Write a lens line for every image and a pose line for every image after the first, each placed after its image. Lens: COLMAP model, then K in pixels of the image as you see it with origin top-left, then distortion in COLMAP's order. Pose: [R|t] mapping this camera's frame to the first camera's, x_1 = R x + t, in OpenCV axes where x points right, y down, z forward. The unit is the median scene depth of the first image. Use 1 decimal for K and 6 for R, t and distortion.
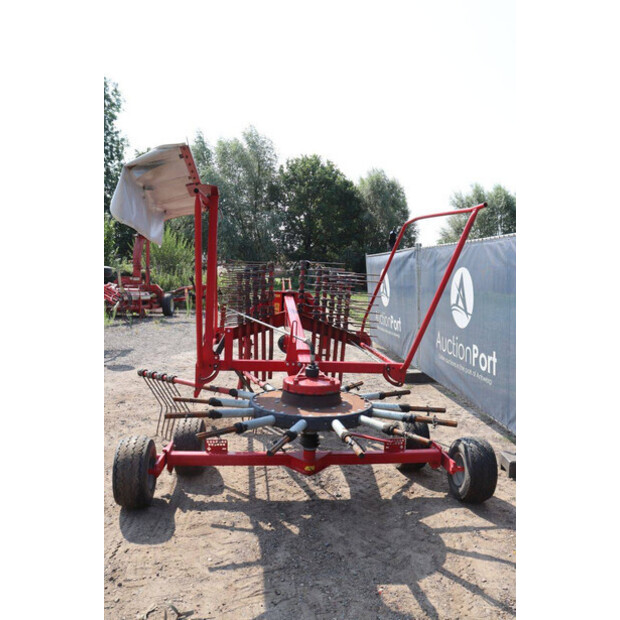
lens RADIAL K [[501.6, 0, 315.7], [0, 501.6, 310.0], [0, 0, 1]] dist [-0.167797, 0.156141]
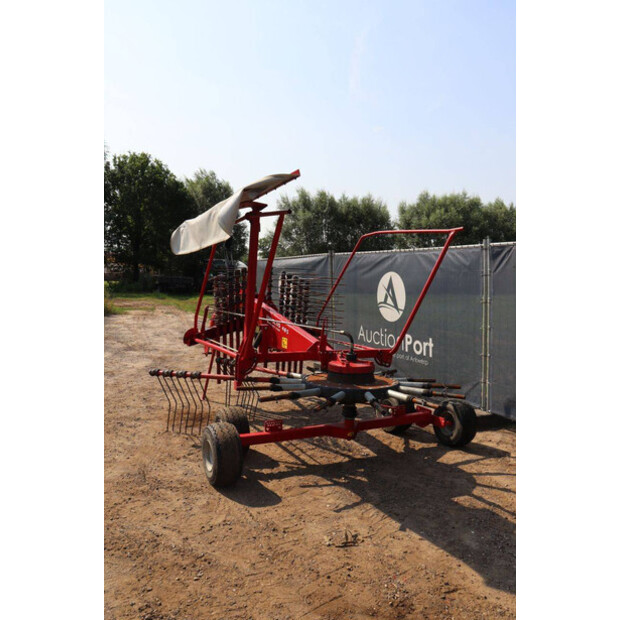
lens RADIAL K [[501.6, 0, 315.7], [0, 501.6, 310.0], [0, 0, 1]] dist [-0.167797, 0.156141]
pose [[0.935411, -0.025447, 0.352645, -0.335951], [0.026322, 0.999651, 0.002313, 0.000302], [-0.352581, 0.007118, 0.935754, -0.094360]]
